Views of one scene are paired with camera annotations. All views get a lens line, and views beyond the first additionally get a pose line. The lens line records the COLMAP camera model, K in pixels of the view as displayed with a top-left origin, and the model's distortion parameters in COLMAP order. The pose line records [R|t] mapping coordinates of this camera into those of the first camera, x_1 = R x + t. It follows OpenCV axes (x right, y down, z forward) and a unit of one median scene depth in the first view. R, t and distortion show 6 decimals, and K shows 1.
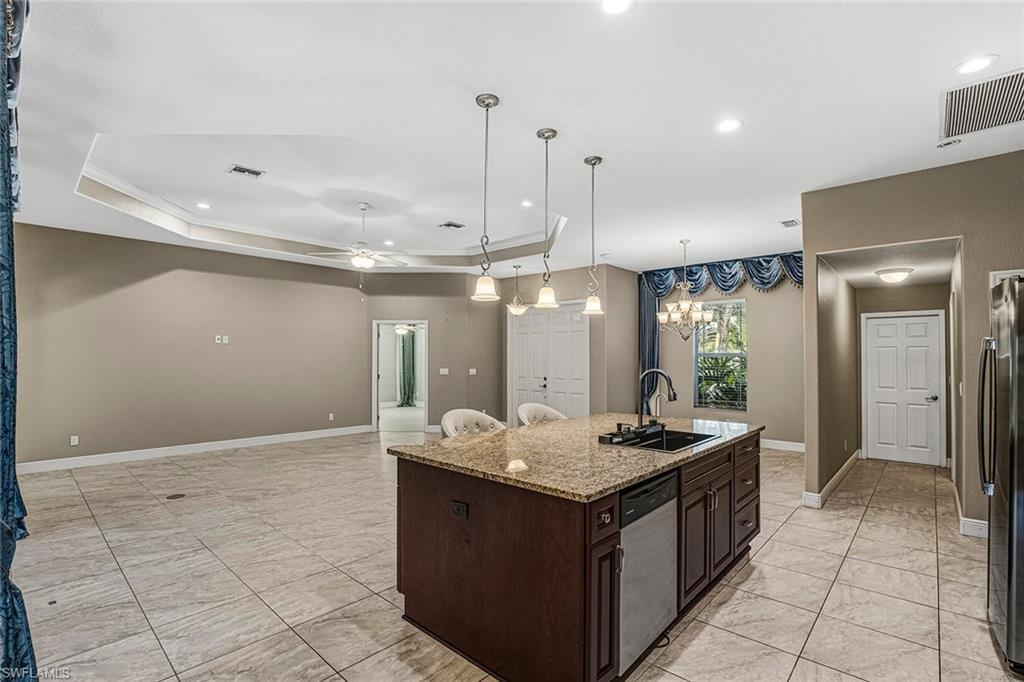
lens RADIAL K [[472.9, 0, 521.4], [0, 472.9, 349.4], [0, 0, 1]] dist [-0.033890, 0.006257]
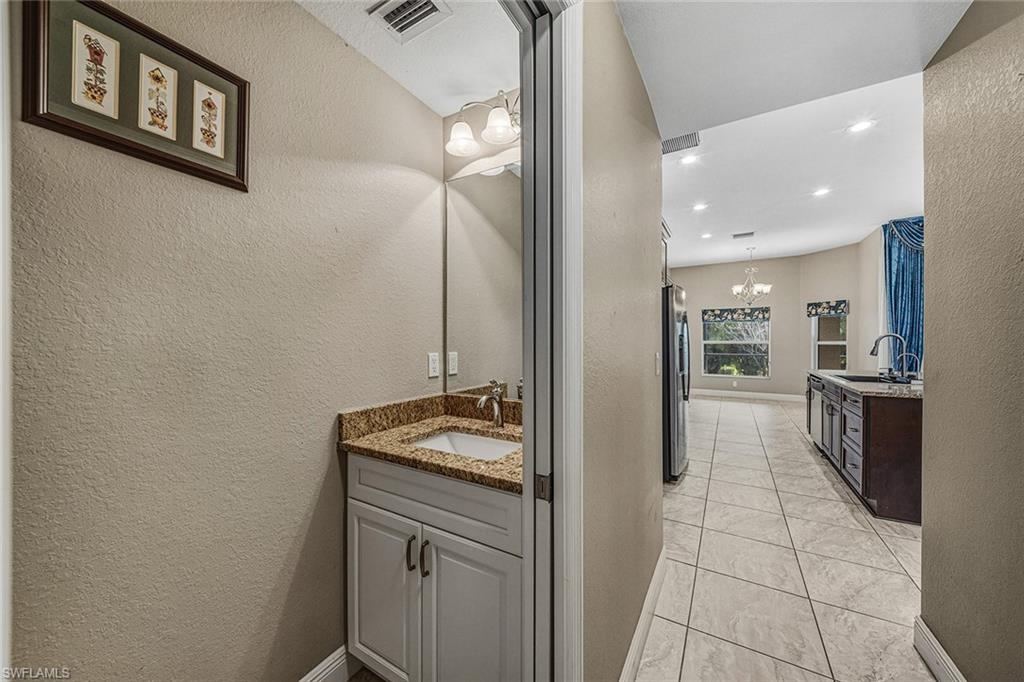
lens RADIAL K [[359.2, 0, 513.3], [0, 359.2, 342.4], [0, 0, 1]] dist [-0.009587, -0.000502]
pose [[-0.983250, 0.002839, -0.182242, 1.428490], [0.004347, 0.999960, -0.007873, 0.063612], [0.182212, -0.008533, -0.983222, 1.664103]]
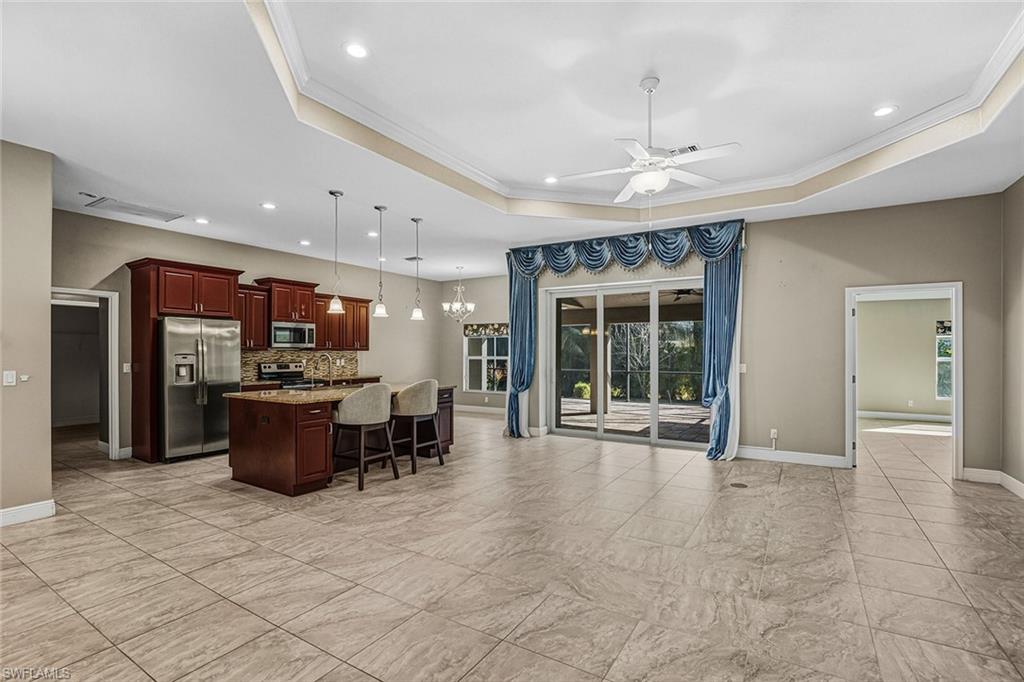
lens RADIAL K [[472.9, 0, 513.0], [0, 472.9, 345.0], [0, 0, 1]] dist [-0.033890, 0.006257]
pose [[-0.987246, -0.003361, -0.159168, -0.129530], [0.001448, 0.999546, -0.030085, 0.062045], [0.159197, -0.029931, -0.986793, 2.701404]]
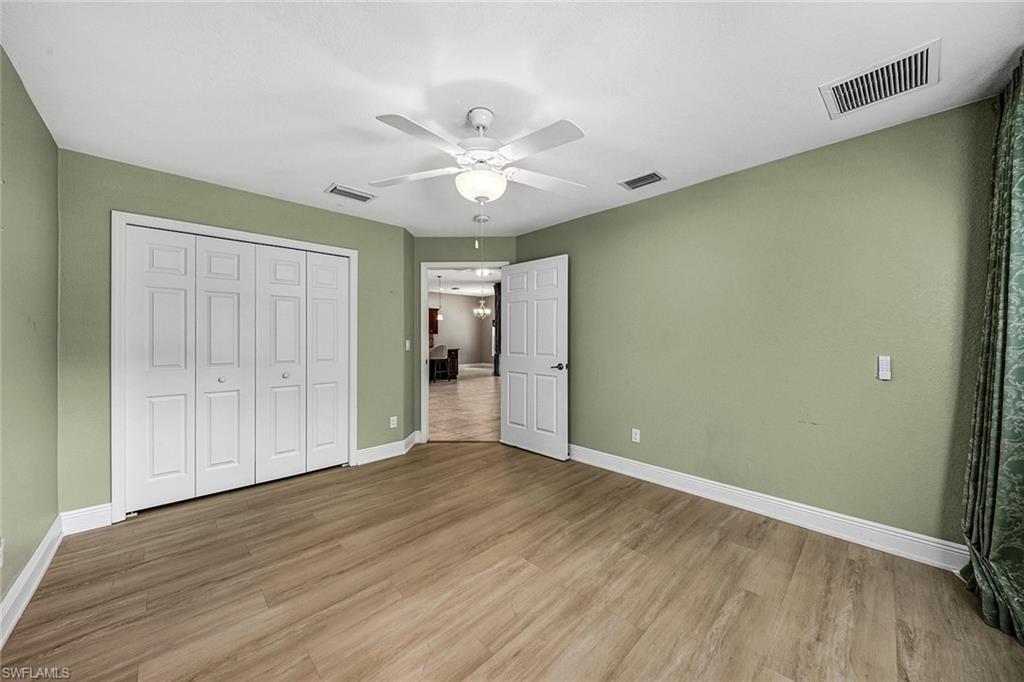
lens RADIAL K [[359.2, 0, 519.0], [0, 359.2, 341.7], [0, 0, 1]] dist [-0.009587, -0.000502]
pose [[-0.997526, -0.001698, 0.070276, -0.974314], [-0.001965, 0.999991, -0.003722, 0.118930], [-0.070269, -0.003851, -0.997521, 4.002862]]
